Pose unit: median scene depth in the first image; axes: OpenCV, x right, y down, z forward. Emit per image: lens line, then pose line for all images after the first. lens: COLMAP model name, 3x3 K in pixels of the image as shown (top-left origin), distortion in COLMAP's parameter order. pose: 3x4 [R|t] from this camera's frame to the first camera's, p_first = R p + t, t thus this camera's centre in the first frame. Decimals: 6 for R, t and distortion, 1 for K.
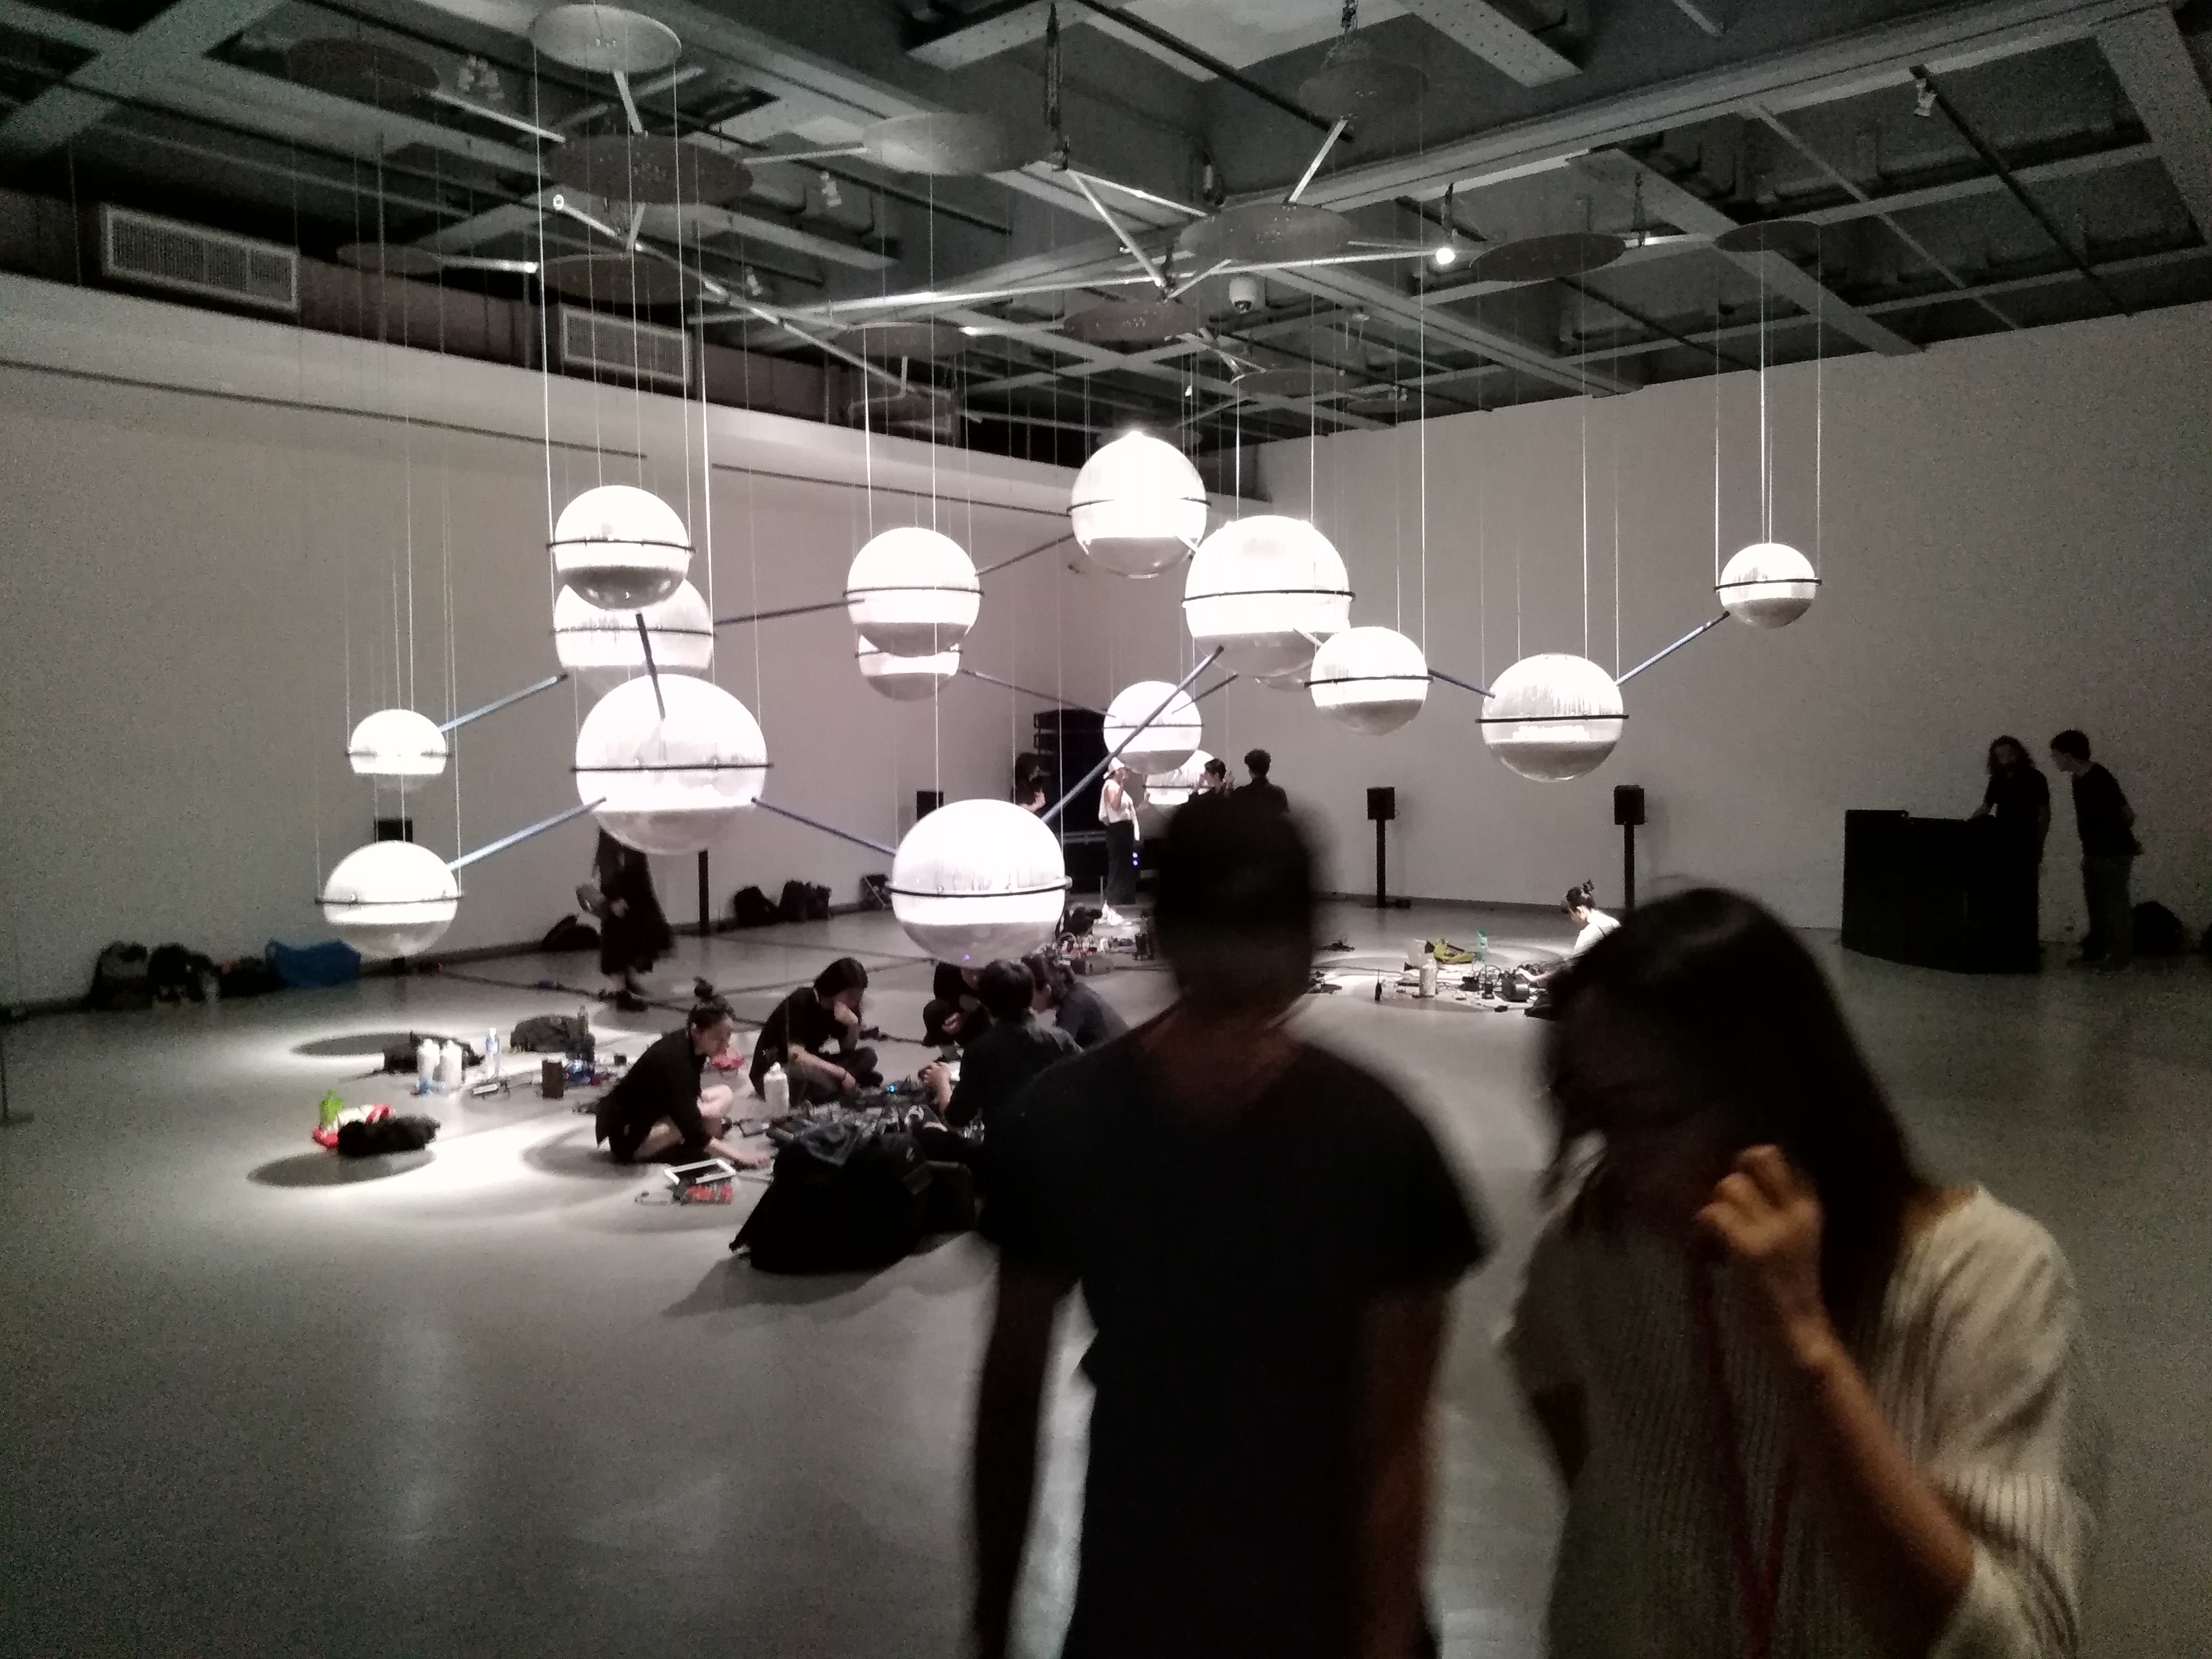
lens RADIAL K [[1654.9, 0, 1106.0], [0, 1654.9, 829.5], [0, 0, 1]] dist [0.048636, -0.068800]
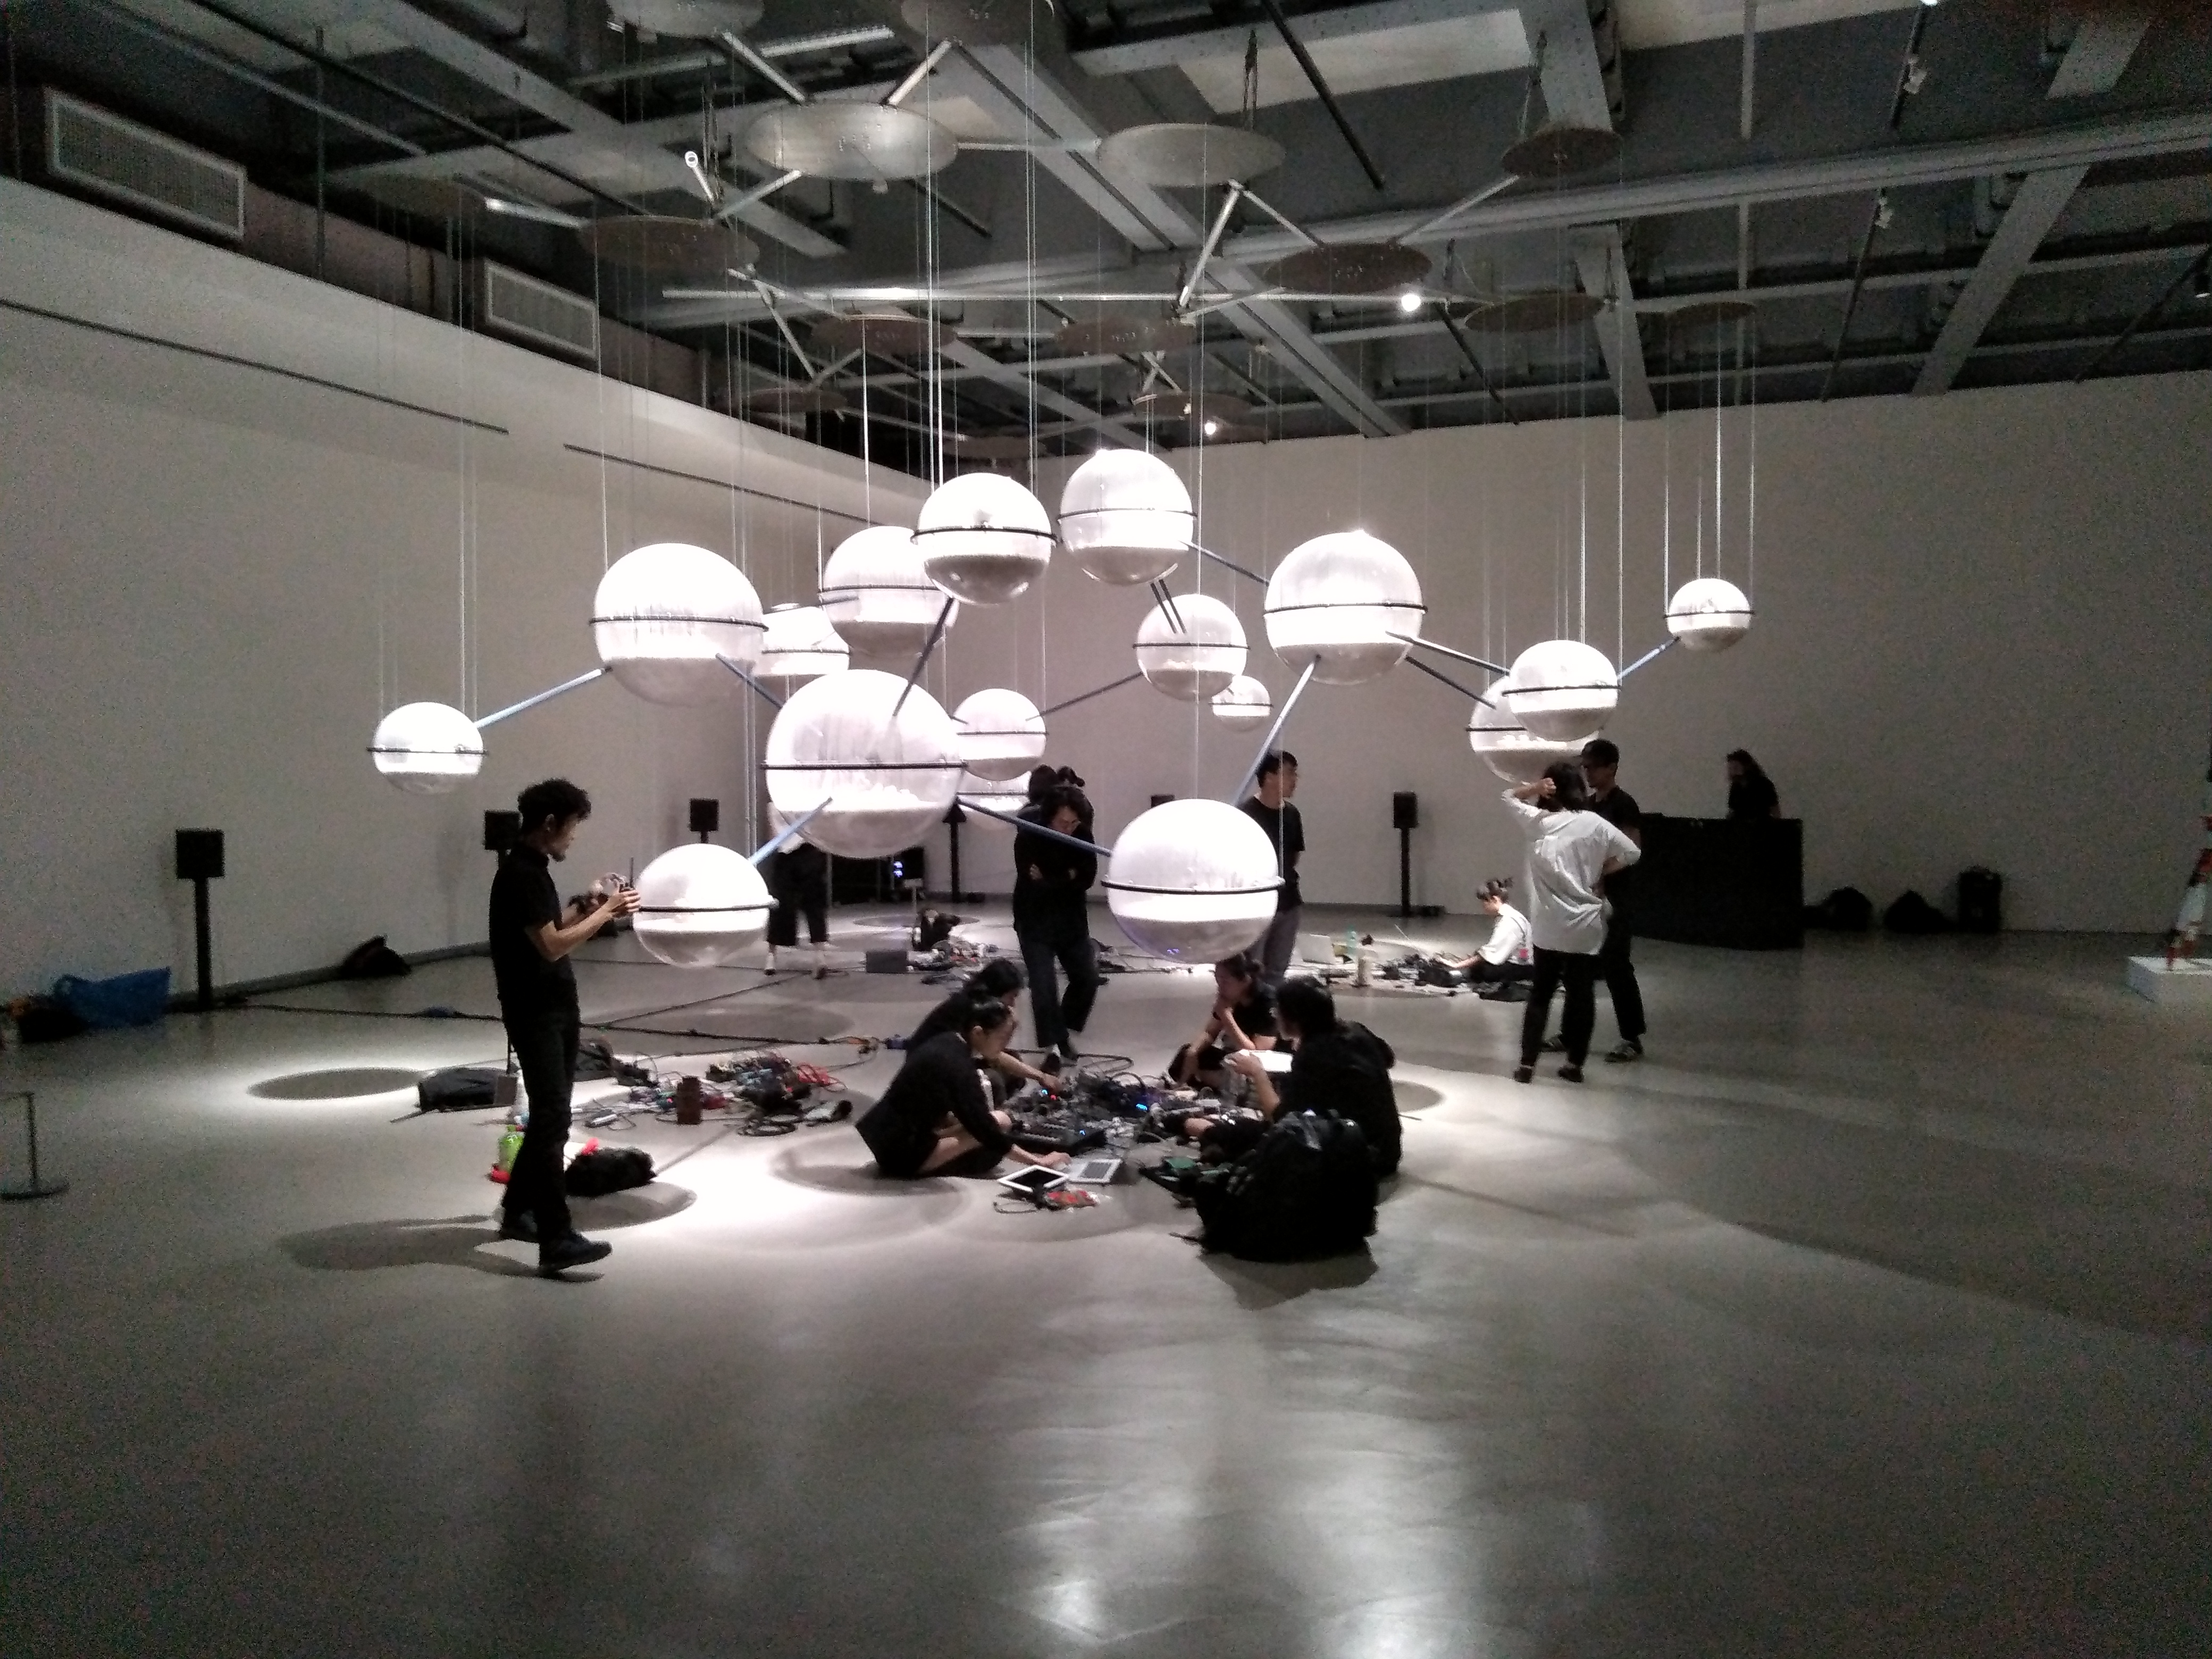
lens RADIAL K [[1654.9, 0, 1106.0], [0, 1654.9, 829.5], [0, 0, 1]] dist [0.048636, -0.068800]
pose [[0.946539, -0.006583, 0.322521, -0.395116], [0.009473, 0.999928, -0.007392, 0.006737], [-0.322449, 0.010052, 0.946533, 0.046500]]
